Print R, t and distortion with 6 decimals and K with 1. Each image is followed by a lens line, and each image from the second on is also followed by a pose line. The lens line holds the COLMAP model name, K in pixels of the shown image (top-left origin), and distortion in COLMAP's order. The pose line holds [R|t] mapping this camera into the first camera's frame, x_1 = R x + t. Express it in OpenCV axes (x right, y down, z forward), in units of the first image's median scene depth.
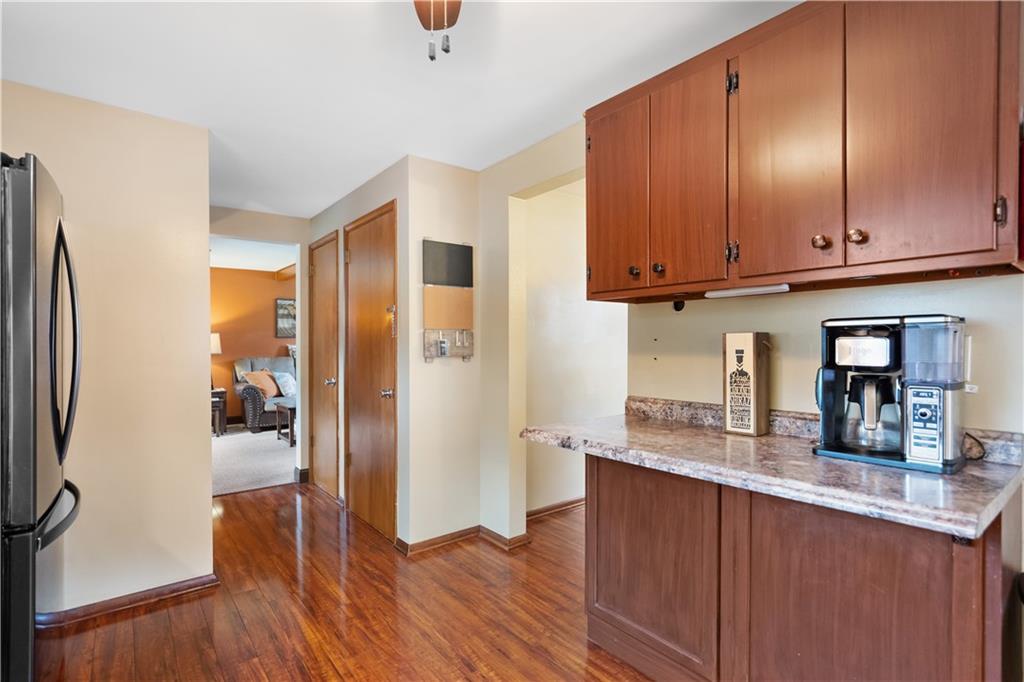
lens RADIAL K [[489.7, 0, 514.1], [0, 489.7, 348.8], [0, 0, 1]] dist [0.003030, 0.000294]
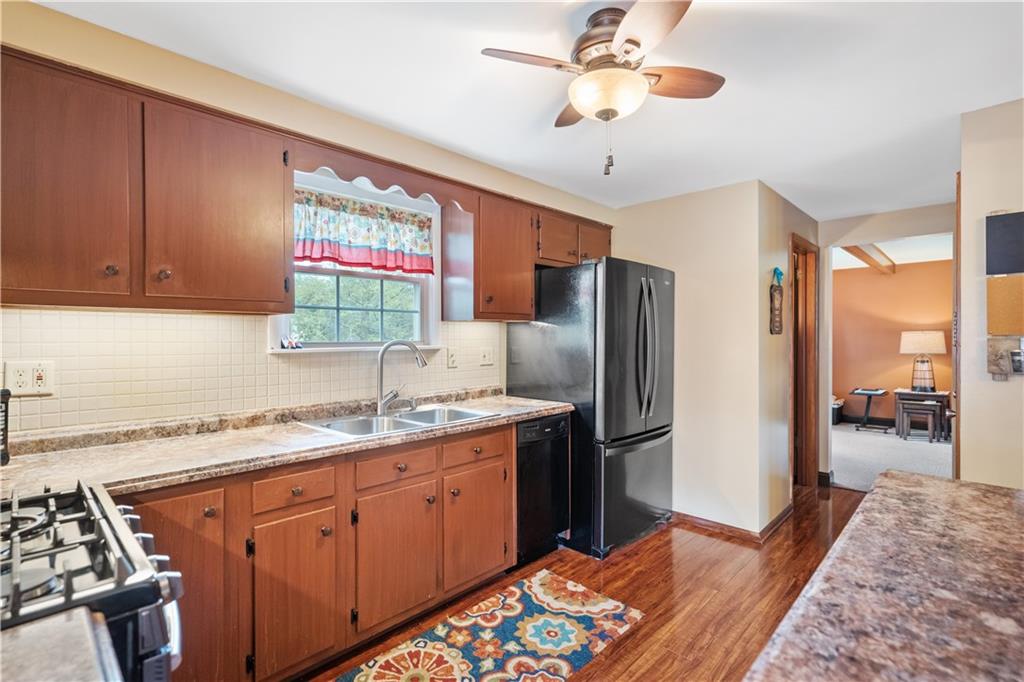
lens RADIAL K [[489.7, 0, 512.2], [0, 489.7, 340.3], [0, 0, 1]] dist [0.003030, 0.000294]
pose [[0.135178, 0.005780, -0.990805, 0.717626], [-0.007733, 0.999959, 0.004779, -0.047955], [0.990791, 0.007016, 0.135217, 0.271480]]
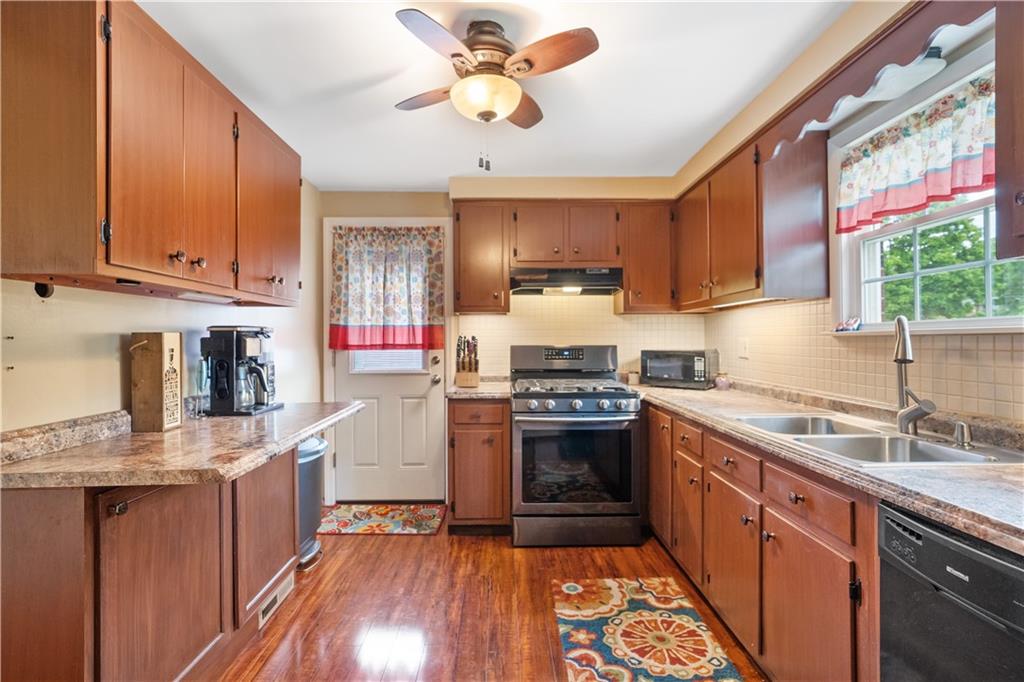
lens RADIAL K [[489.7, 0, 511.2], [0, 489.7, 338.6], [0, 0, 1]] dist [0.003030, 0.000294]
pose [[-0.795319, 0.008419, 0.606132, -0.680370], [0.013290, 0.999905, 0.003550, -0.012141], [-0.606045, 0.010879, -0.795356, 1.247916]]
